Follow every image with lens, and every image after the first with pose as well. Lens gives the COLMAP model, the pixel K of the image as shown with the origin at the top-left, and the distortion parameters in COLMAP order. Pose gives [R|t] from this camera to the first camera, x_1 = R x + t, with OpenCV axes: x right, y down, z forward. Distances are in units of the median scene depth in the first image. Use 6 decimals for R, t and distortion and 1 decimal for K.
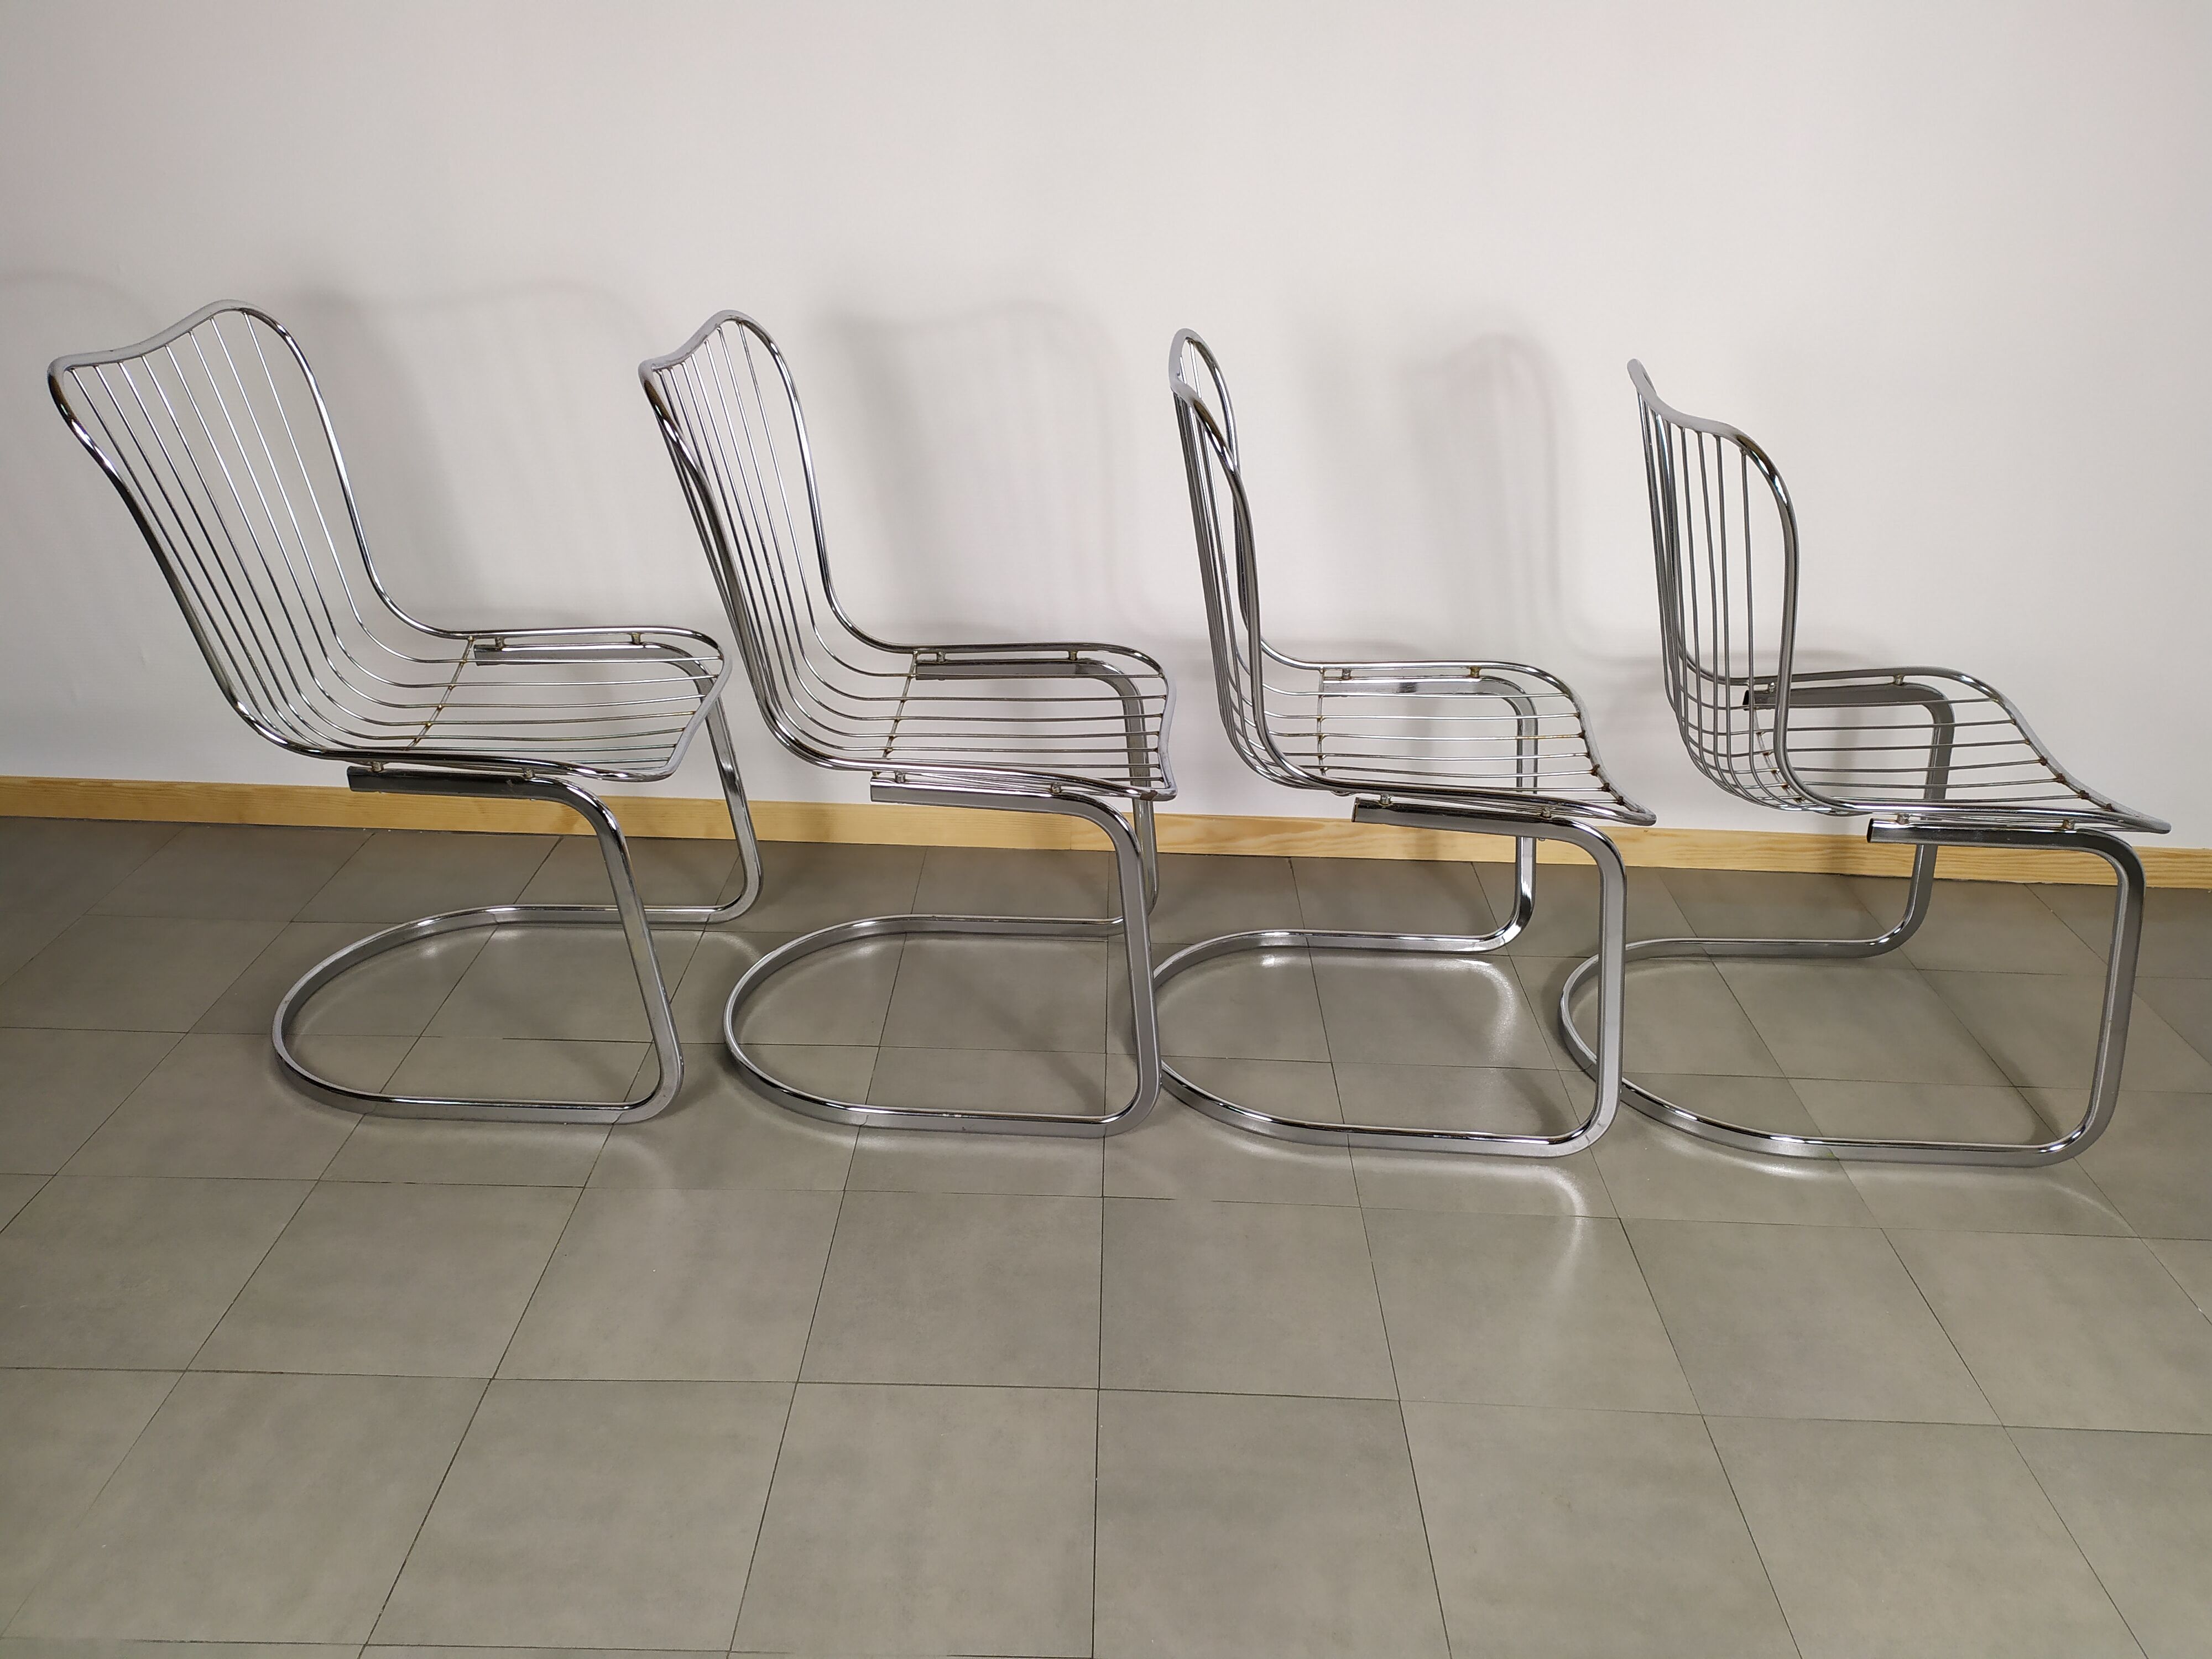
lens RADIAL K [[1701.1, 0, 1109.3], [0, 1701.1, 842.0], [0, 0, 1]] dist [0.058495, -0.063055]
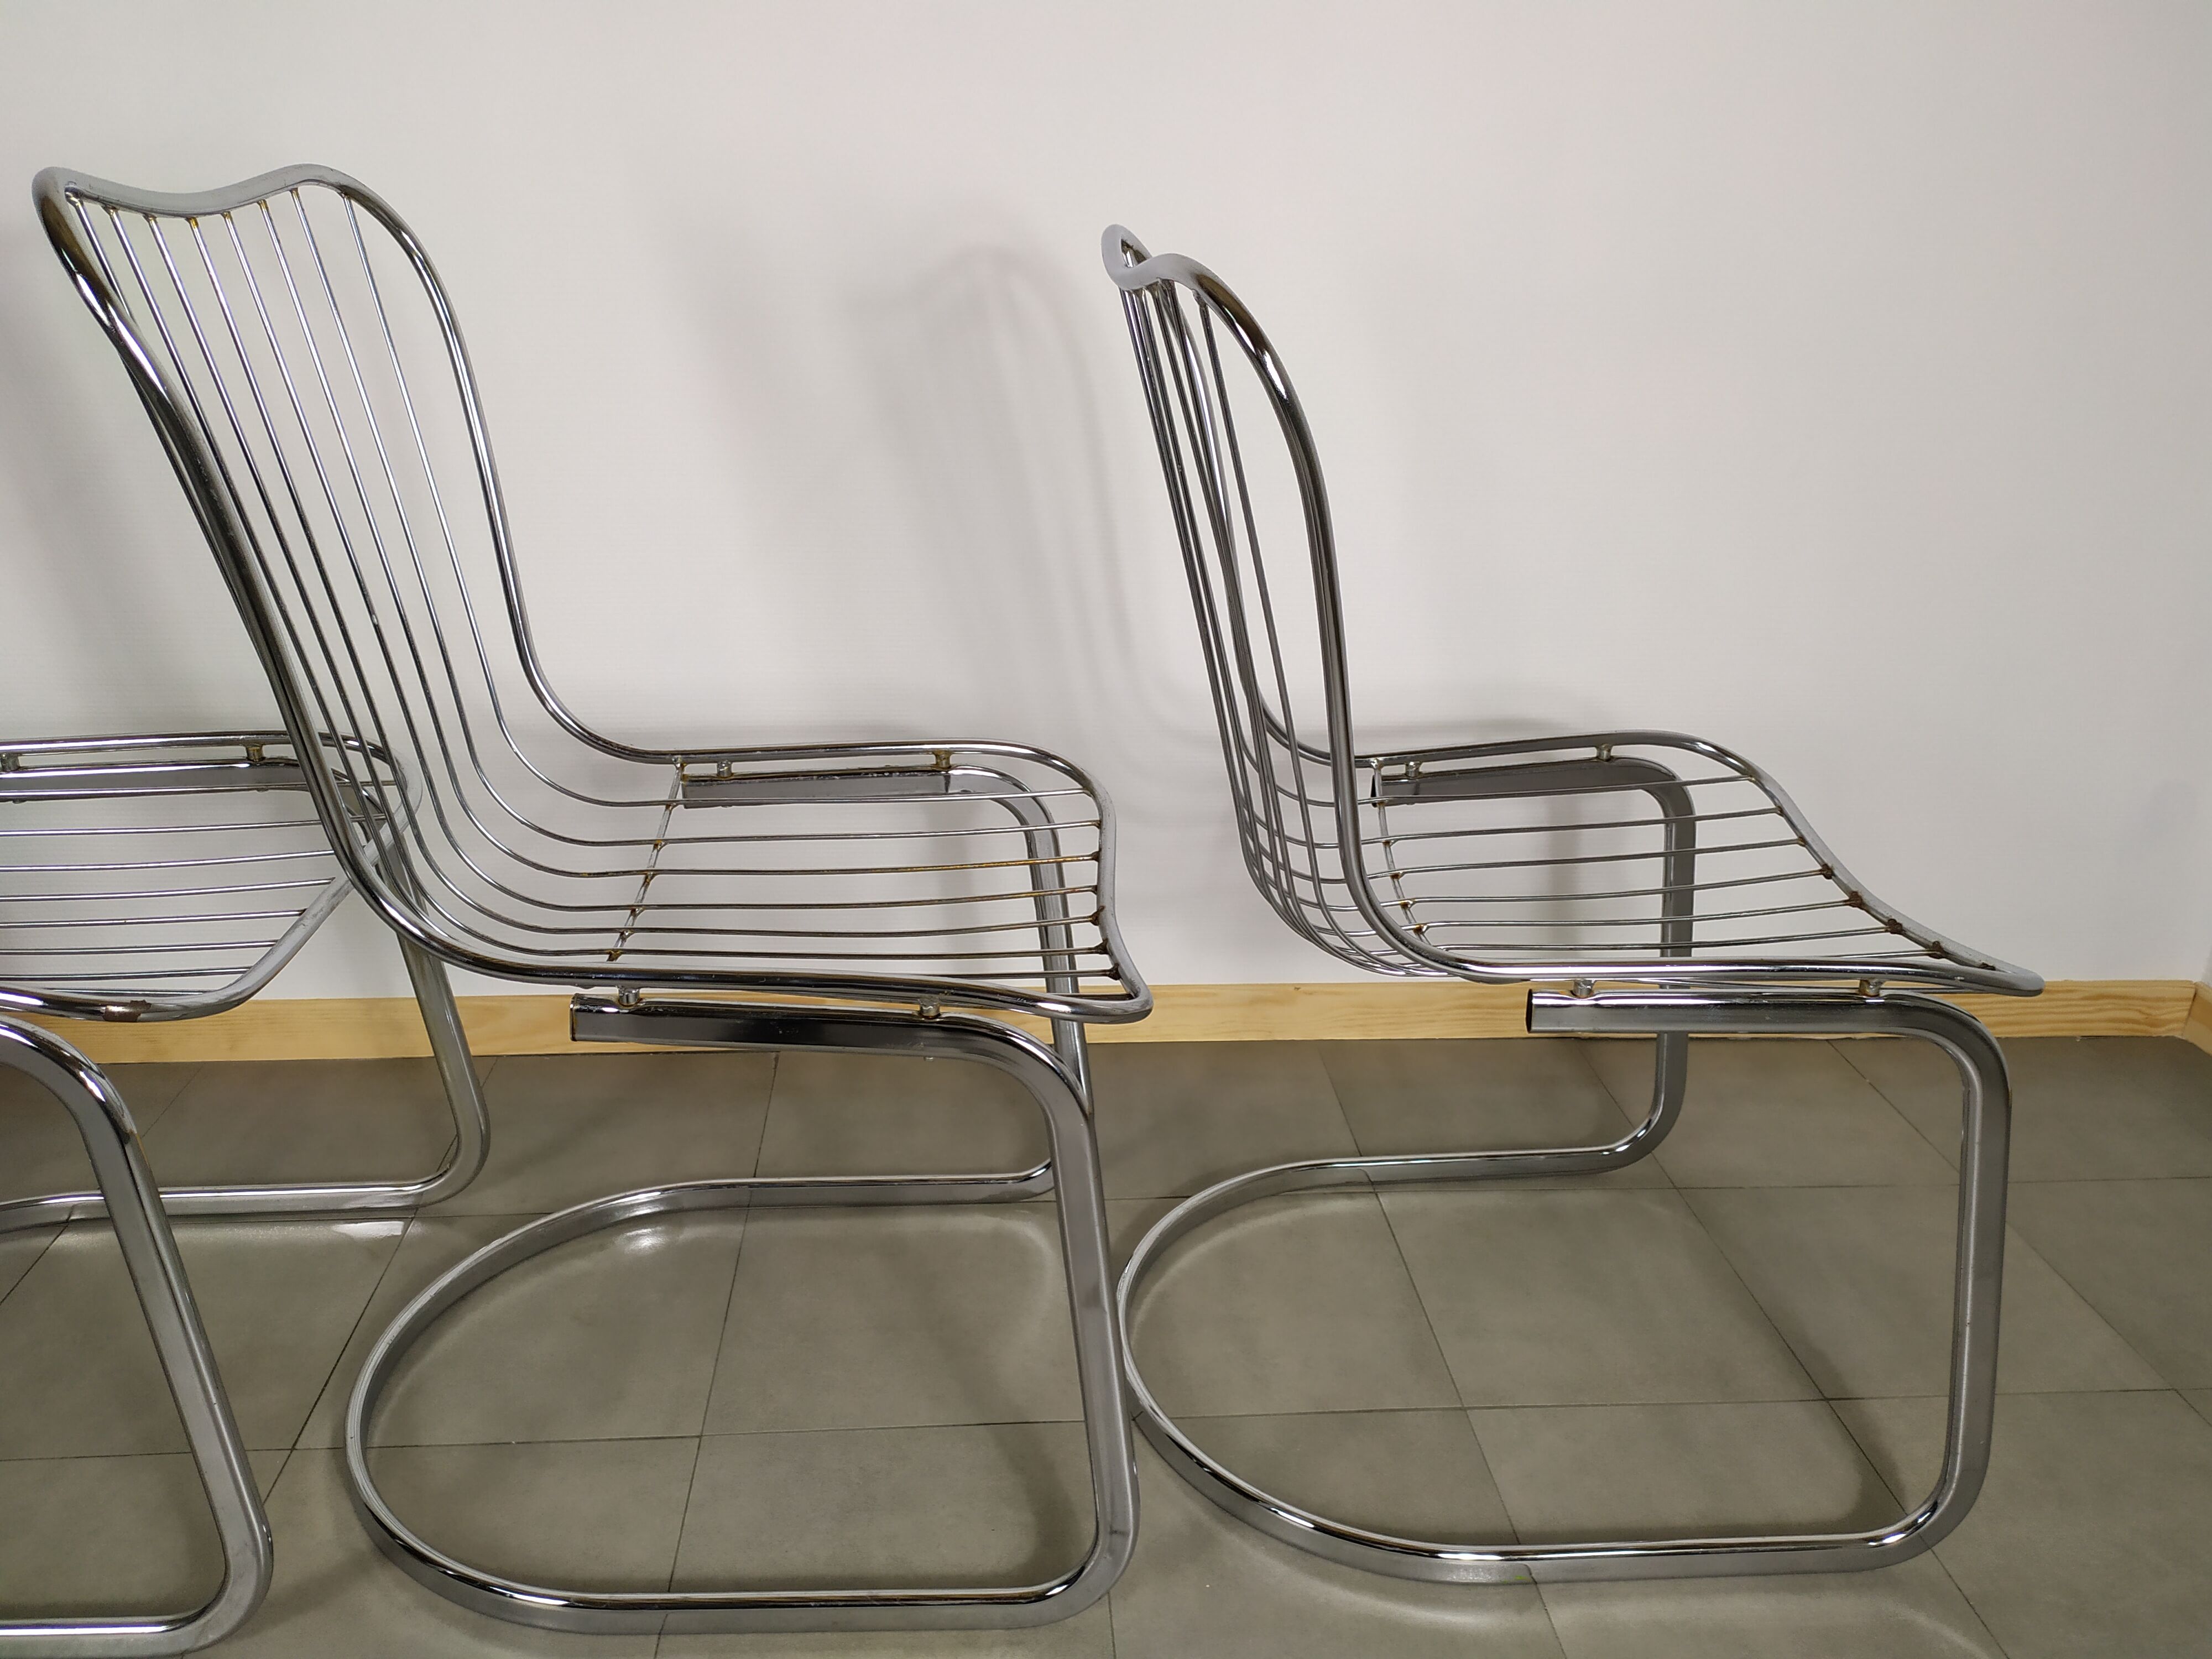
lens RADIAL K [[1701.1, 0, 1115.2], [0, 1701.1, 823.6], [0, 0, 1]] dist [0.058495, -0.063055]
pose [[0.995706, -0.035003, 0.085699, 0.223751], [0.041742, 0.996067, -0.078148, -0.025671], [-0.082627, 0.081390, 0.993251, 0.386638]]
